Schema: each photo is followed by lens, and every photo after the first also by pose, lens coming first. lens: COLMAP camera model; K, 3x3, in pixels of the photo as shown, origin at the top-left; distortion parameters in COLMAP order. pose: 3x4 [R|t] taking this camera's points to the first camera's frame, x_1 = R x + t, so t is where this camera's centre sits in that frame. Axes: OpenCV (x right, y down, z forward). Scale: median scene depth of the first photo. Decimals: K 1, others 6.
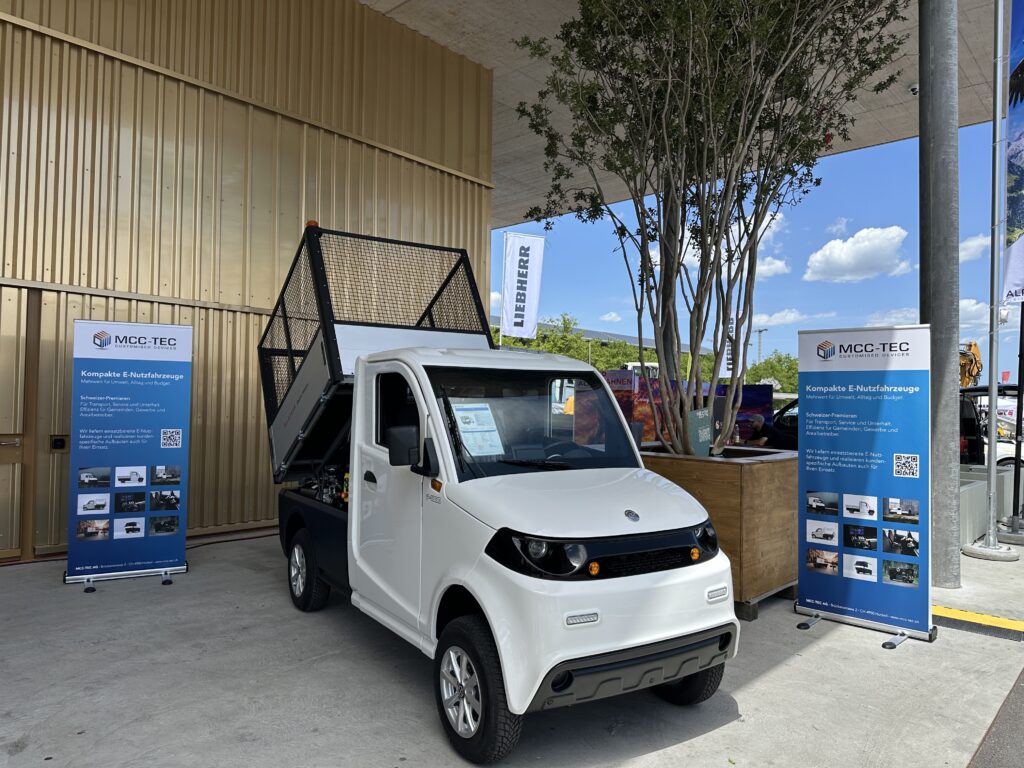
lens RADIAL K [[721.9, 0, 501.1], [0, 721.9, 389.1], [0, 0, 1]] dist [0.009290, -0.004157]
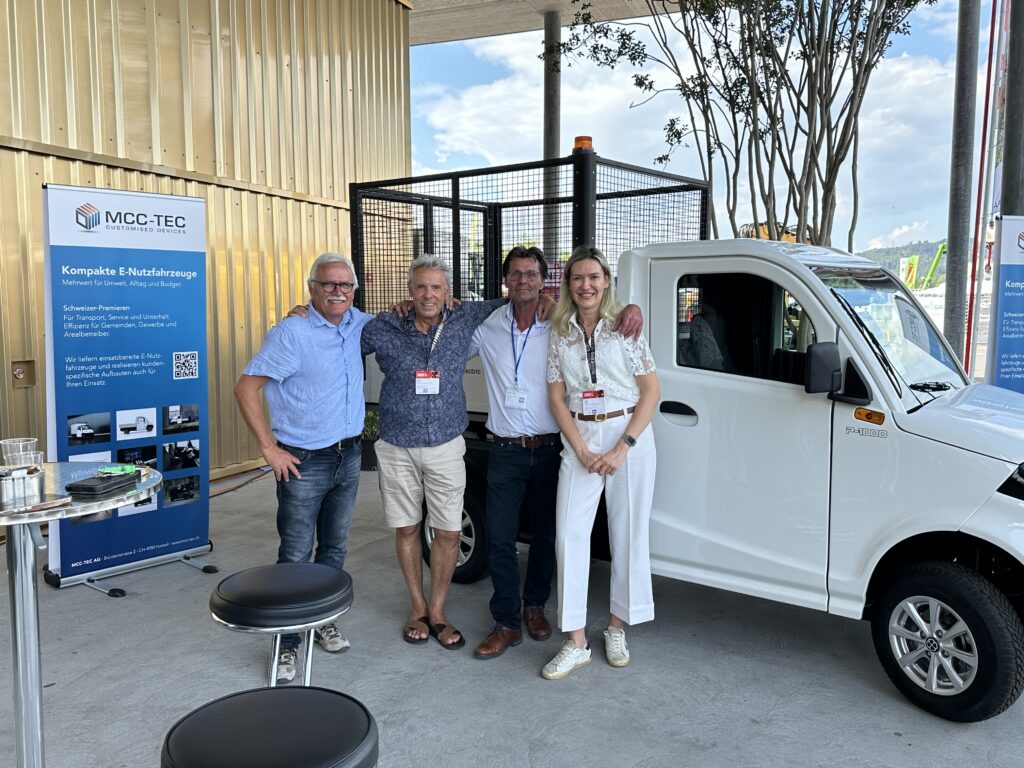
lens RADIAL K [[888.6, 0, 503.7], [0, 888.6, 380.7], [0, 0, 1]] dist [0.015539, 0.002830]
pose [[0.938040, -0.045840, 0.343482, -0.476776], [0.004354, 0.992693, 0.120592, -0.017693], [-0.346500, -0.111625, 0.931385, 0.114484]]
